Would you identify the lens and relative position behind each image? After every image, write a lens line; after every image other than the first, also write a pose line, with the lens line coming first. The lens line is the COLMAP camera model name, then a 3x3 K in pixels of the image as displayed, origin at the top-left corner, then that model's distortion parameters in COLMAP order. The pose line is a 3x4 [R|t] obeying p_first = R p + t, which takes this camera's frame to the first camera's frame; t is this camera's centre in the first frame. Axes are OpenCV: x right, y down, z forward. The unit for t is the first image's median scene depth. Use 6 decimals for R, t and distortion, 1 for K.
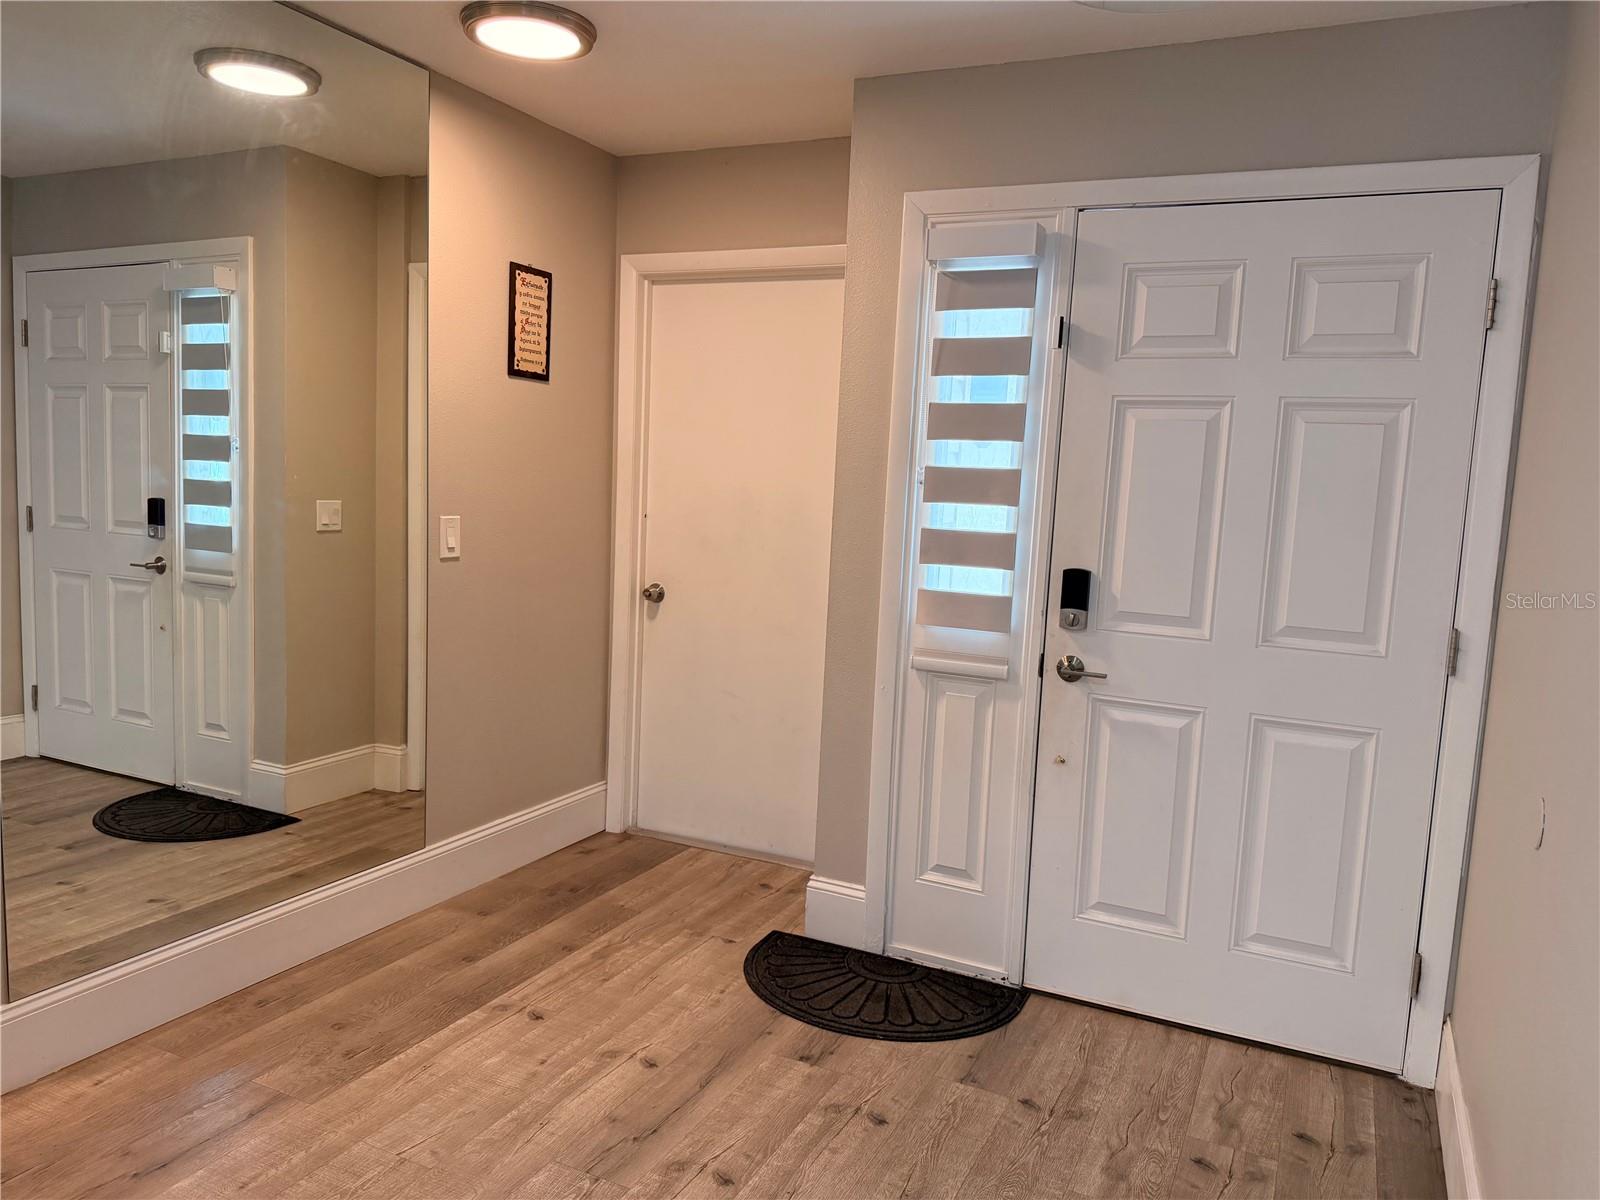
lens RADIAL K [[1133.1, 0, 806.6], [0, 1133.1, 606.1], [0, 0, 1]] dist [0.039343, -0.057555]
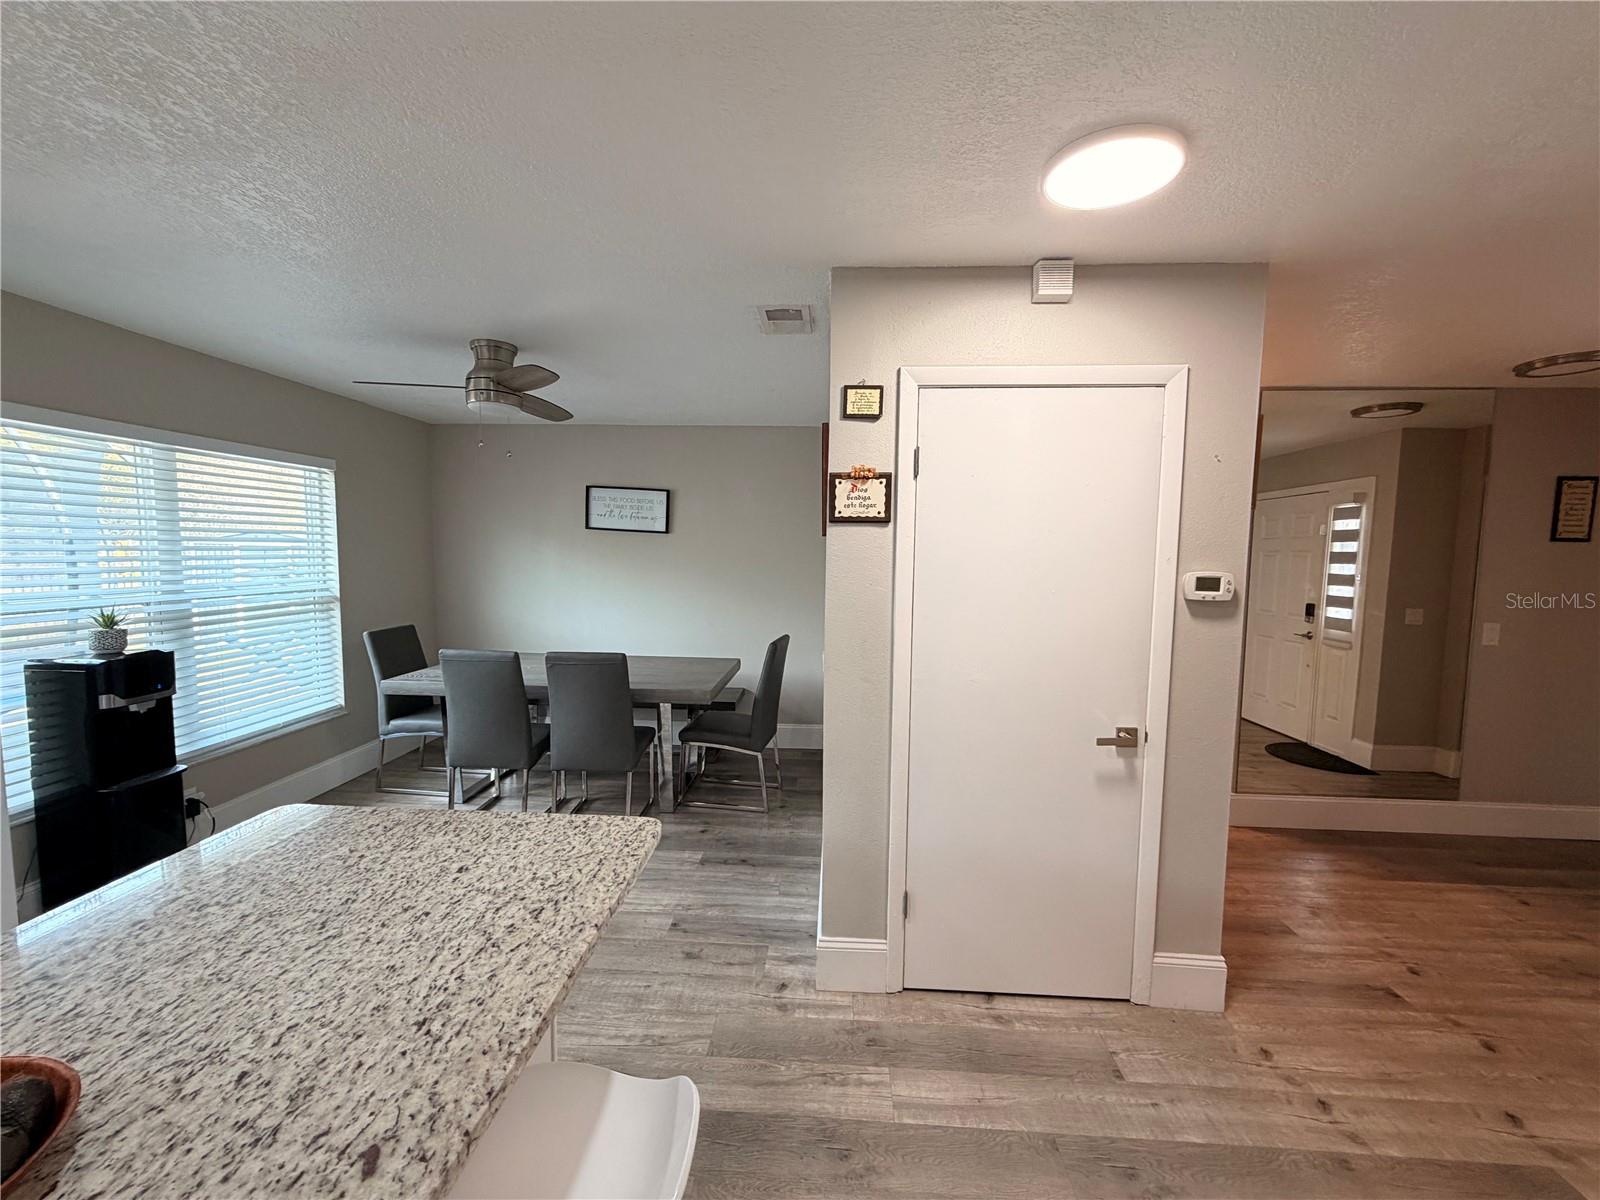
lens RADIAL K [[638.4, 0, 795.9], [0, 638.4, 599.1], [0, 0, 1]] dist [0.000379, 0.000005]
pose [[0.376058, 0.030264, -0.926102, 0.170972], [-0.101142, 0.994835, -0.008560, 0.003714], [0.921060, 0.096887, 0.377176, -0.334051]]
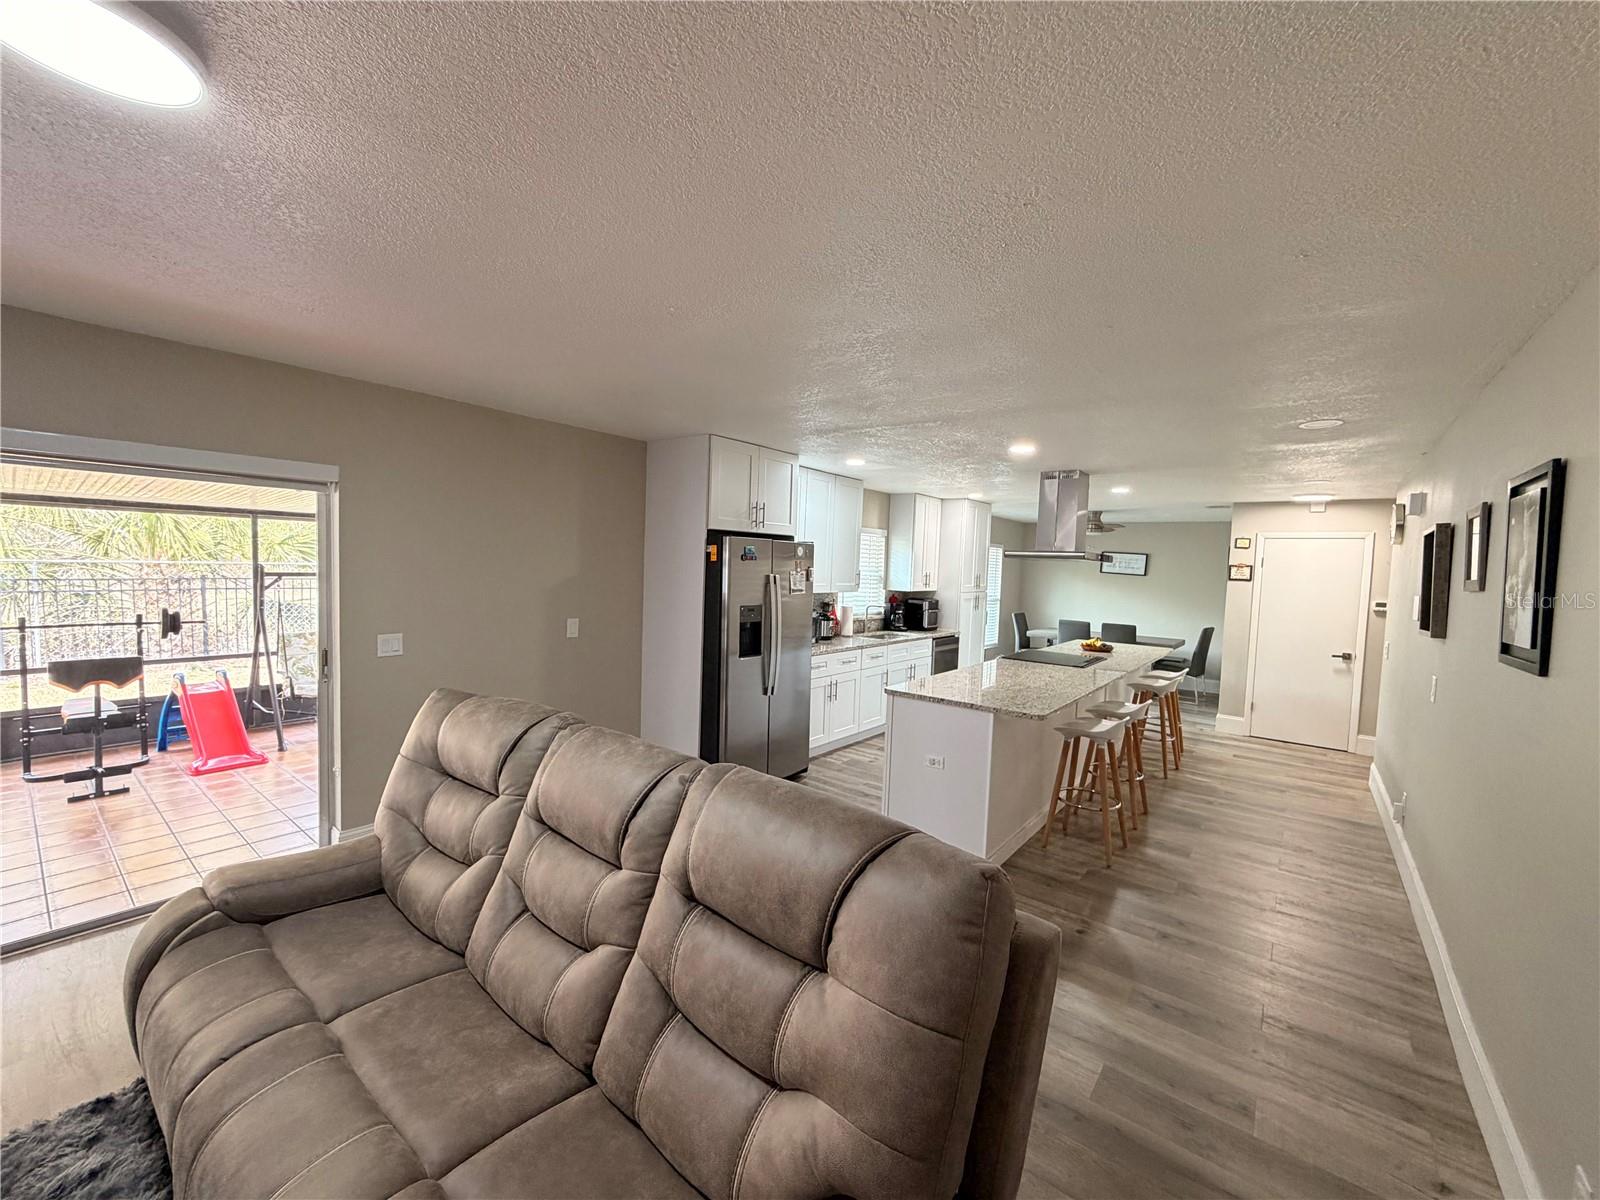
lens RADIAL K [[638.4, 0, 795.9], [0, 638.4, 599.1], [0, 0, 1]] dist [0.000379, 0.000005]
pose [[-0.220318, -0.001912, -0.975426, 3.815219], [-0.157094, 0.987014, 0.033548, 0.266931], [0.962695, 0.160625, -0.217757, -1.636511]]
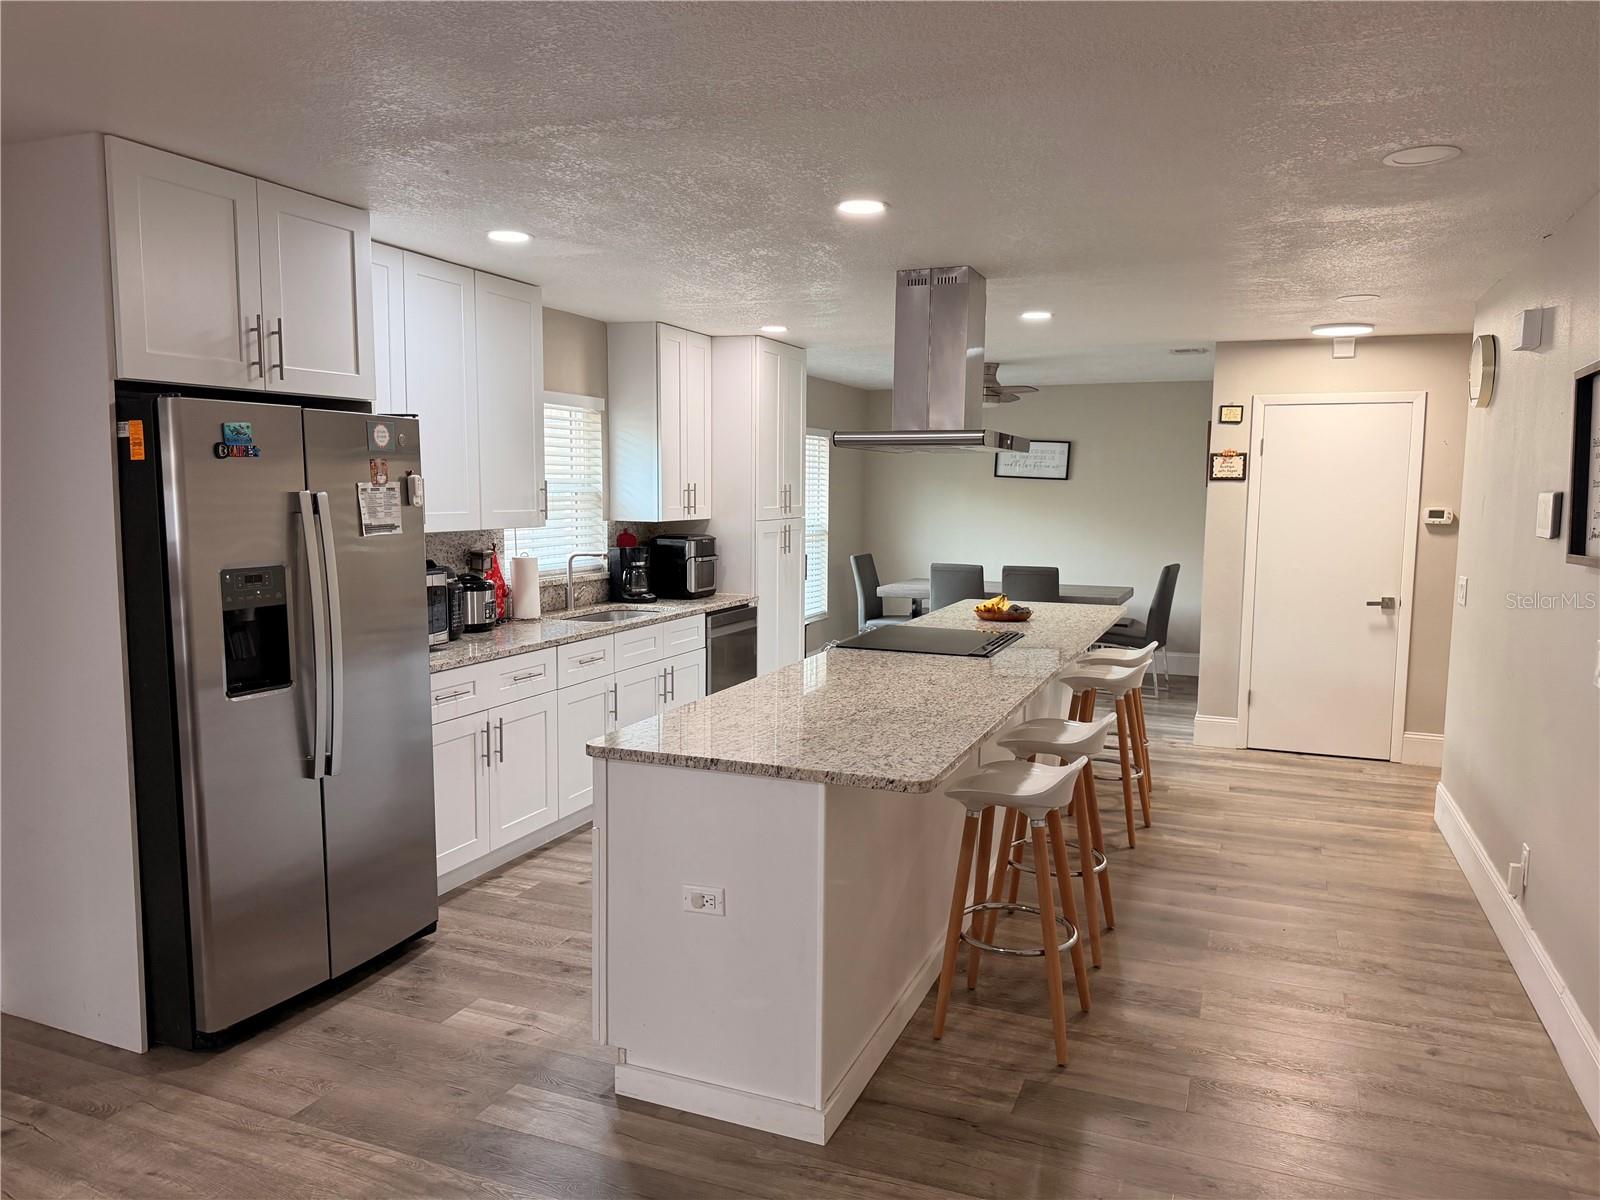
lens RADIAL K [[1122.6, 0, 799.1], [0, 1122.6, 614.1], [0, 0, 1]] dist [0.074484, -0.137079]
pose [[0.061383, 0.067653, -0.995819, 3.231318], [-0.119166, 0.991061, 0.059985, 0.262157], [0.990975, 0.114986, 0.068896, -1.587049]]
